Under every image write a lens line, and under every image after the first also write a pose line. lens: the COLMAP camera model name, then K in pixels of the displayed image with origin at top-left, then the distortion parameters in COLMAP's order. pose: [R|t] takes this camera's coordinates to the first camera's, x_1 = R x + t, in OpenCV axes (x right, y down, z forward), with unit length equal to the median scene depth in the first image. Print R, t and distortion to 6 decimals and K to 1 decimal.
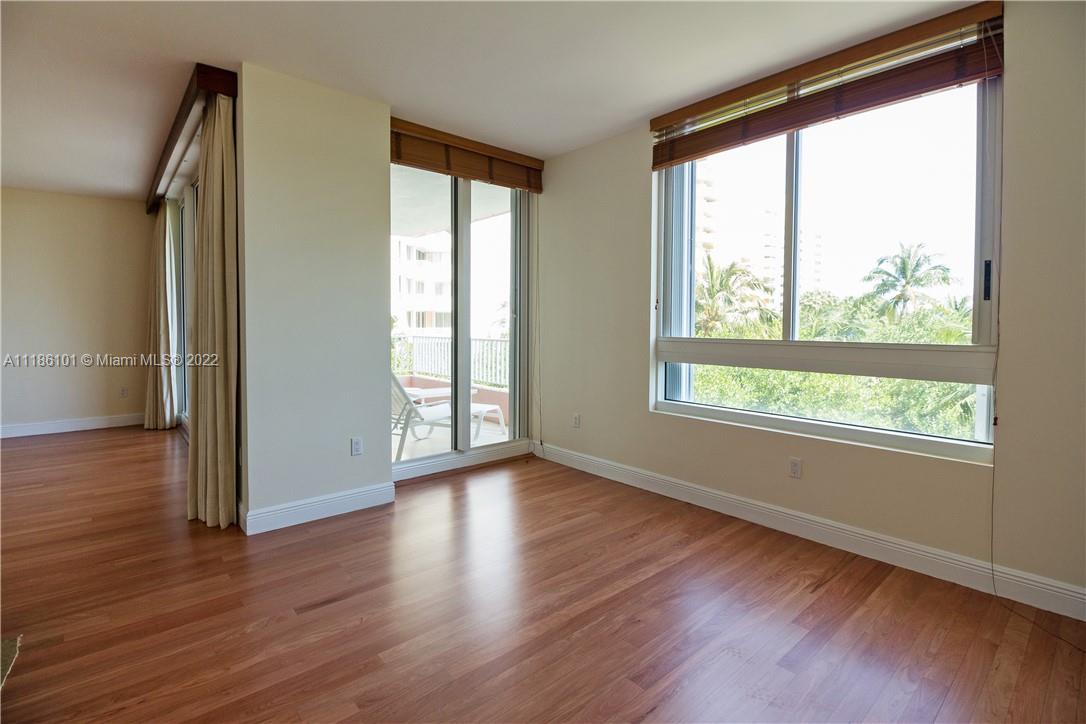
lens RADIAL K [[505.1, 0, 542.7], [0, 505.1, 353.7], [0, 0, 1]] dist [-0.000715, -0.017694]
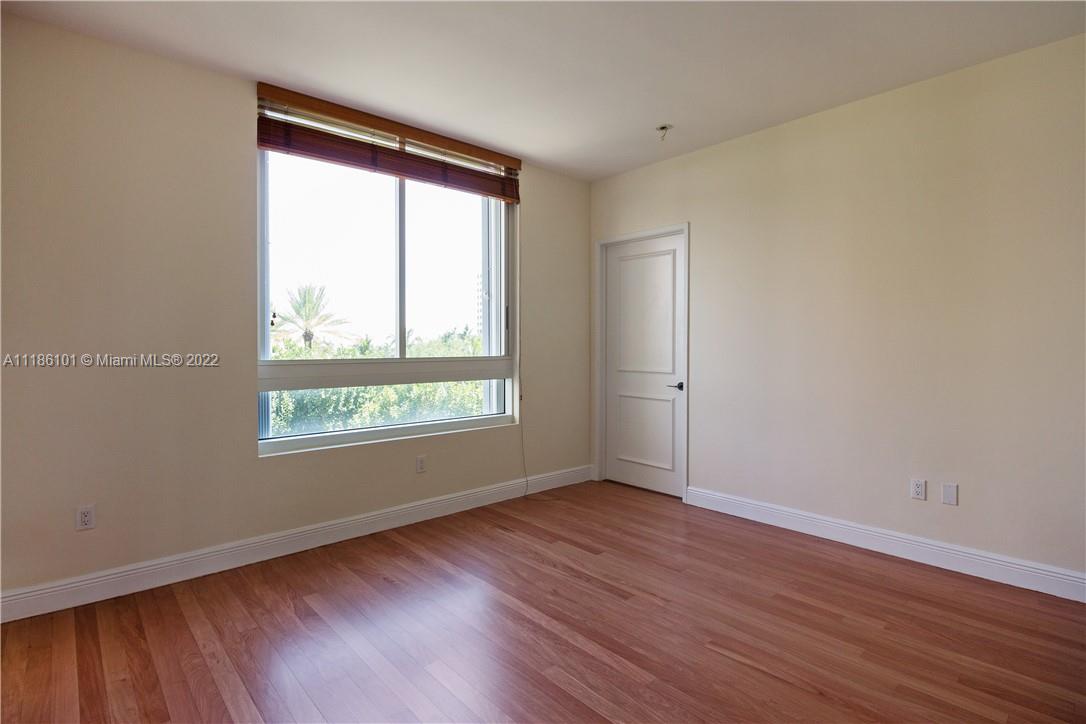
lens RADIAL K [[535.6, 0, 543.0], [0, 535.6, 362.0], [0, 0, 1]] dist [0.000977, 0.000092]
pose [[-0.023808, -0.036006, 0.999068, -0.763735], [0.056918, 0.997681, 0.037313, -0.045635], [-0.998095, 0.057753, -0.021704, 0.728889]]
